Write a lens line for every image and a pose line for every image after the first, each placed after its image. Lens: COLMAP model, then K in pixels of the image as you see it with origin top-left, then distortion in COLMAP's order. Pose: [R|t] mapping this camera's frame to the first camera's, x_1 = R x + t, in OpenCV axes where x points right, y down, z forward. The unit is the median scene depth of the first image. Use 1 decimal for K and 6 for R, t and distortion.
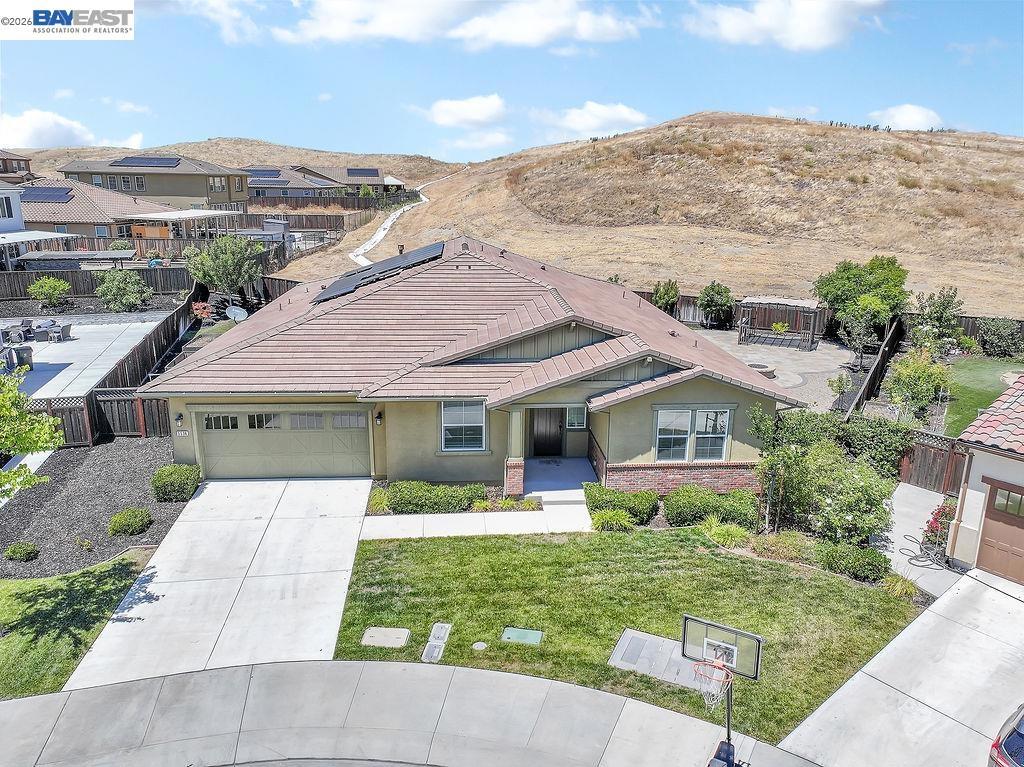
lens RADIAL K [[737.4, 0, 510.5], [0, 737.4, 376.9], [0, 0, 1]] dist [-0.000408, 0.012607]
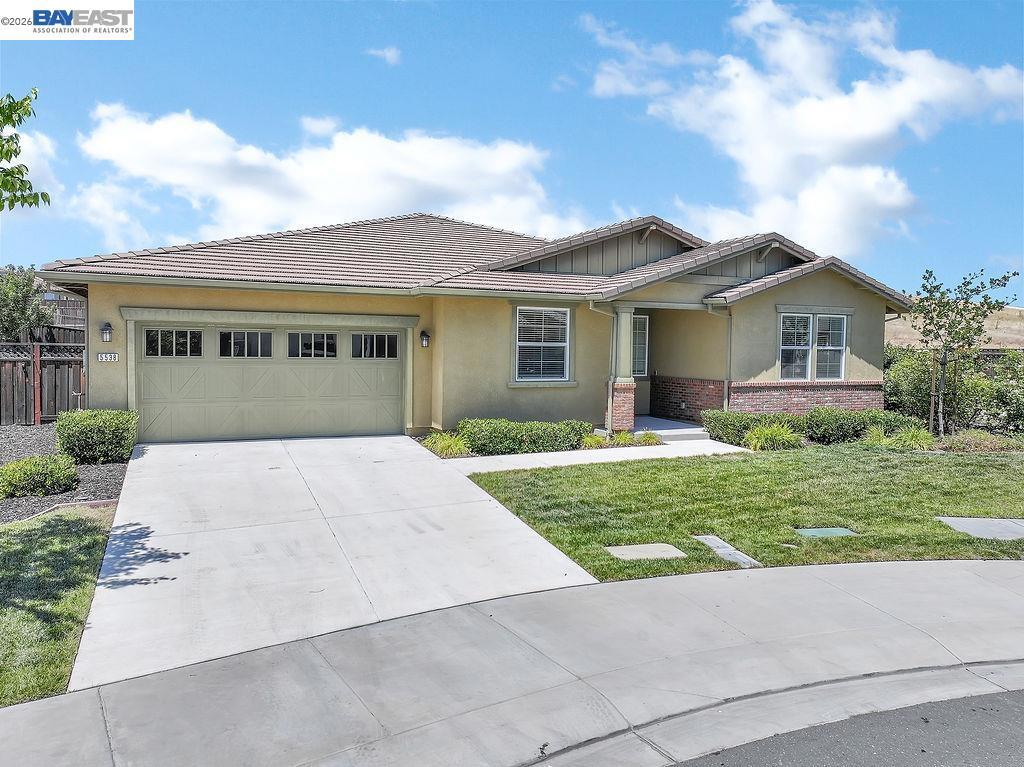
lens RADIAL K [[737.4, 0, 513.7], [0, 737.4, 379.3], [0, 0, 1]] dist [-0.000408, 0.012607]
pose [[0.938605, -0.013795, 0.344718, -0.160732], [0.085141, 0.977556, -0.192706, 0.111132], [-0.334323, 0.210225, 0.918713, 0.162200]]
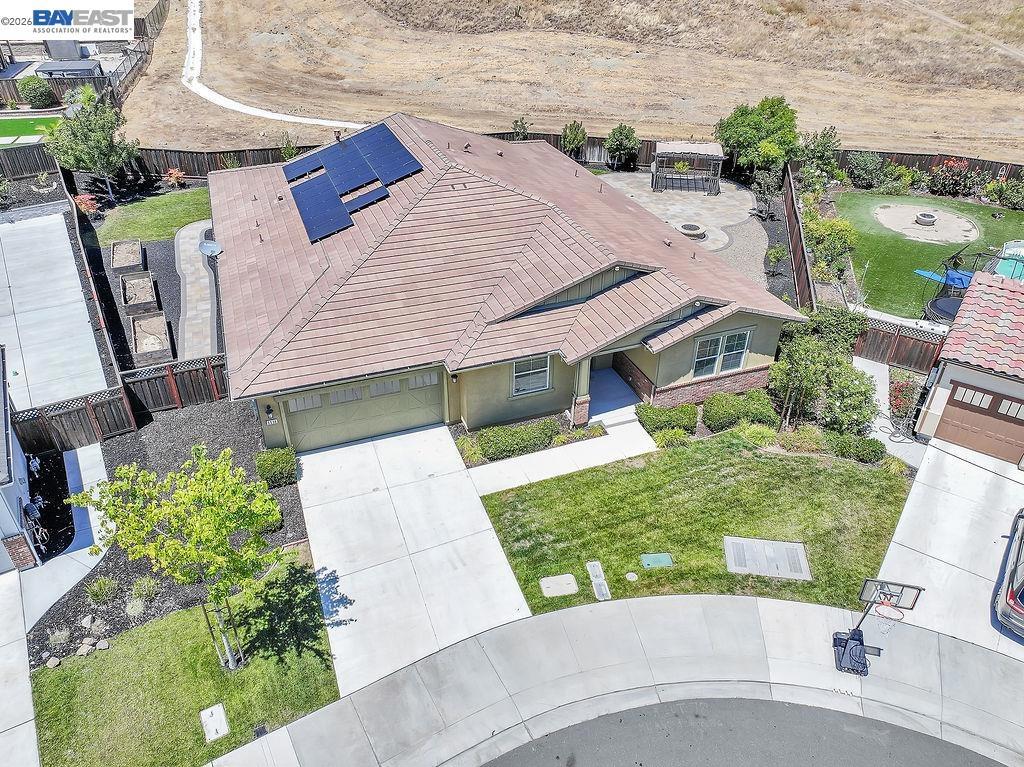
lens RADIAL K [[737.4, 0, 513.9], [0, 737.4, 379.5], [0, 0, 1]] dist [-0.000408, 0.012607]
pose [[0.957571, -0.160630, 0.239281, -0.168028], [0.076845, 0.942520, 0.325194, -0.135654], [-0.277764, -0.293009, 0.914873, -0.008918]]
